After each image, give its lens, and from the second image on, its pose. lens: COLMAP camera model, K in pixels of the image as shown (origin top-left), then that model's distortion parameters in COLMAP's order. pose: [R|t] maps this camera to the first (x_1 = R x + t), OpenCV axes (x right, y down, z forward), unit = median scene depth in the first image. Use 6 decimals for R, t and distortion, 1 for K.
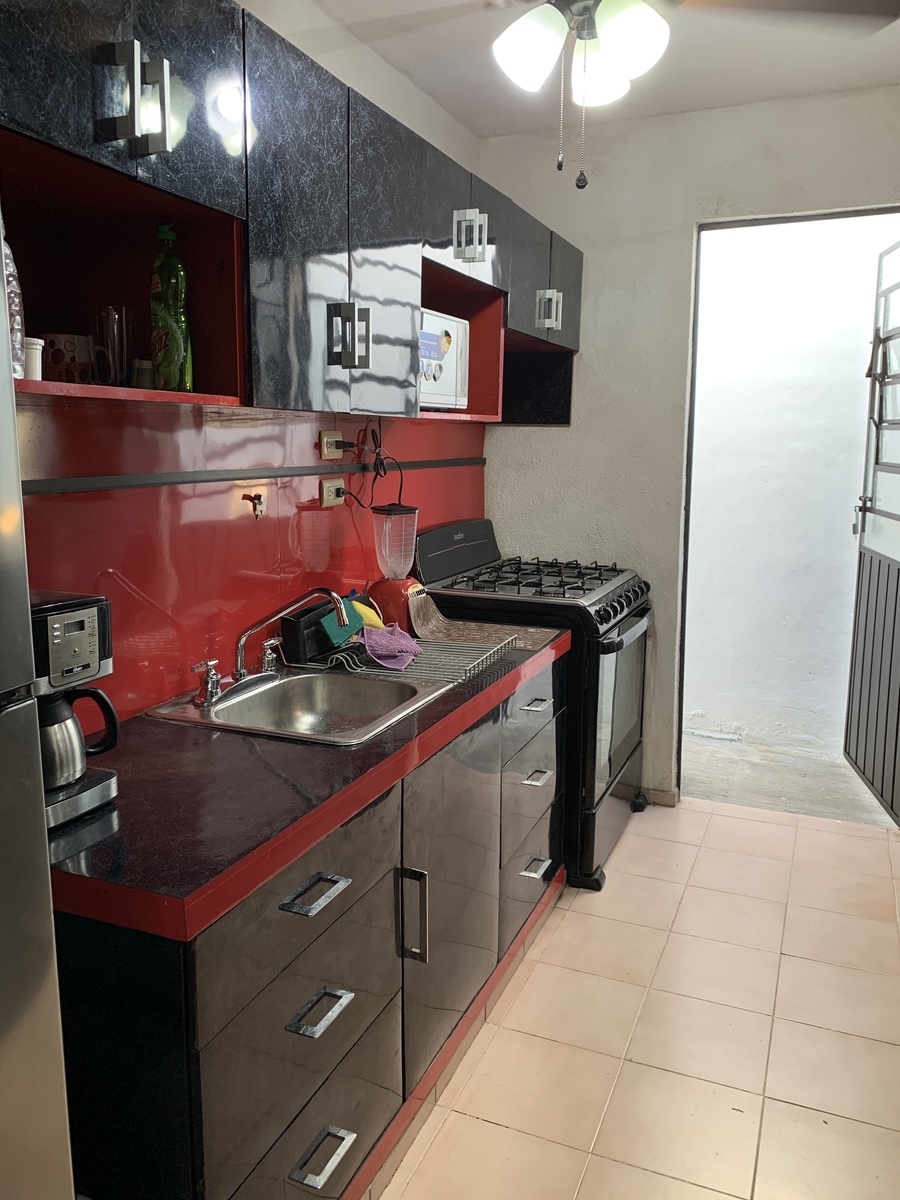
lens RADIAL K [[931.2, 0, 451.5], [0, 931.2, 596.6], [0, 0, 1]] dist [0.016361, -0.008013]
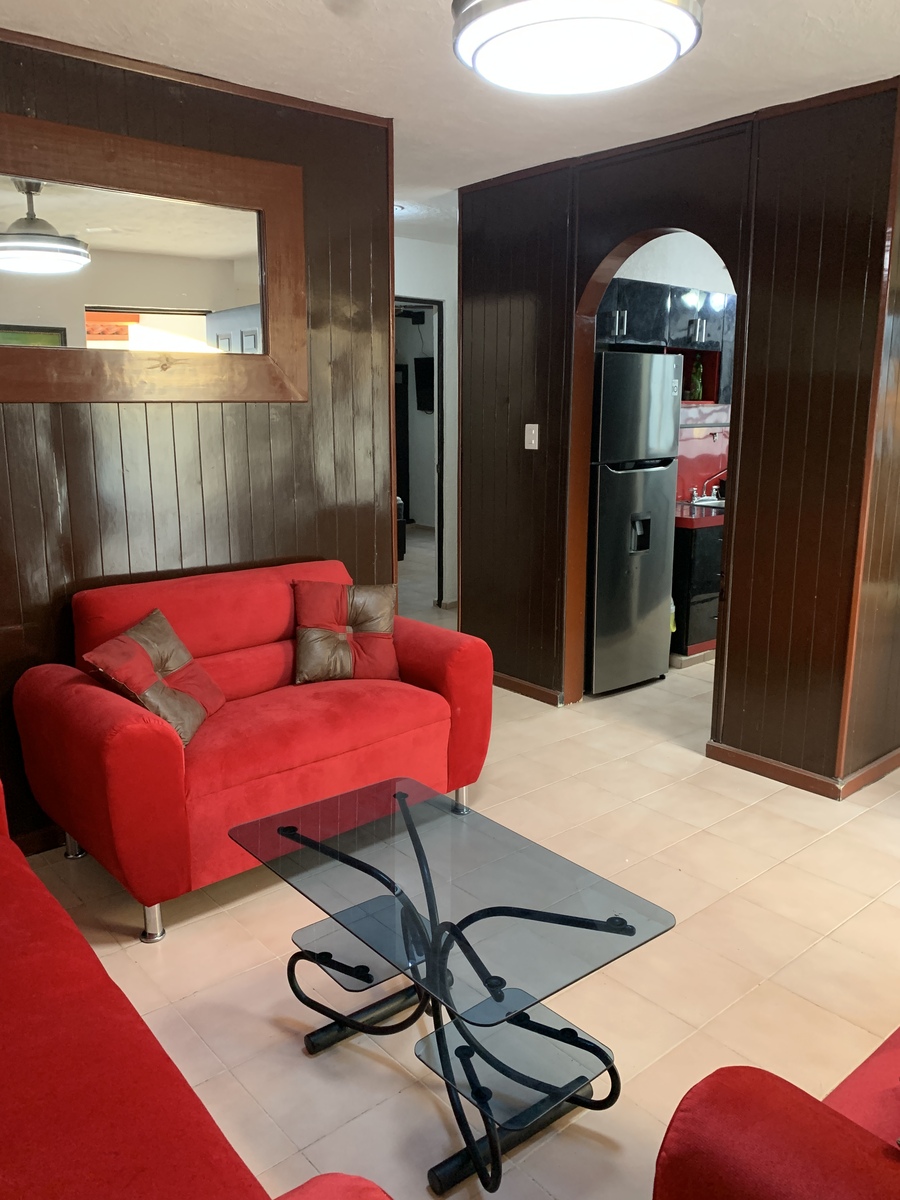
lens RADIAL K [[931.2, 0, 451.6], [0, 931.2, 601.7], [0, 0, 1]] dist [0.016361, -0.008013]
pose [[0.893180, 0.099504, -0.438553, 0.447097], [-0.076173, 0.994597, 0.070527, 0.320861], [0.443201, -0.029588, 0.895934, -2.313096]]
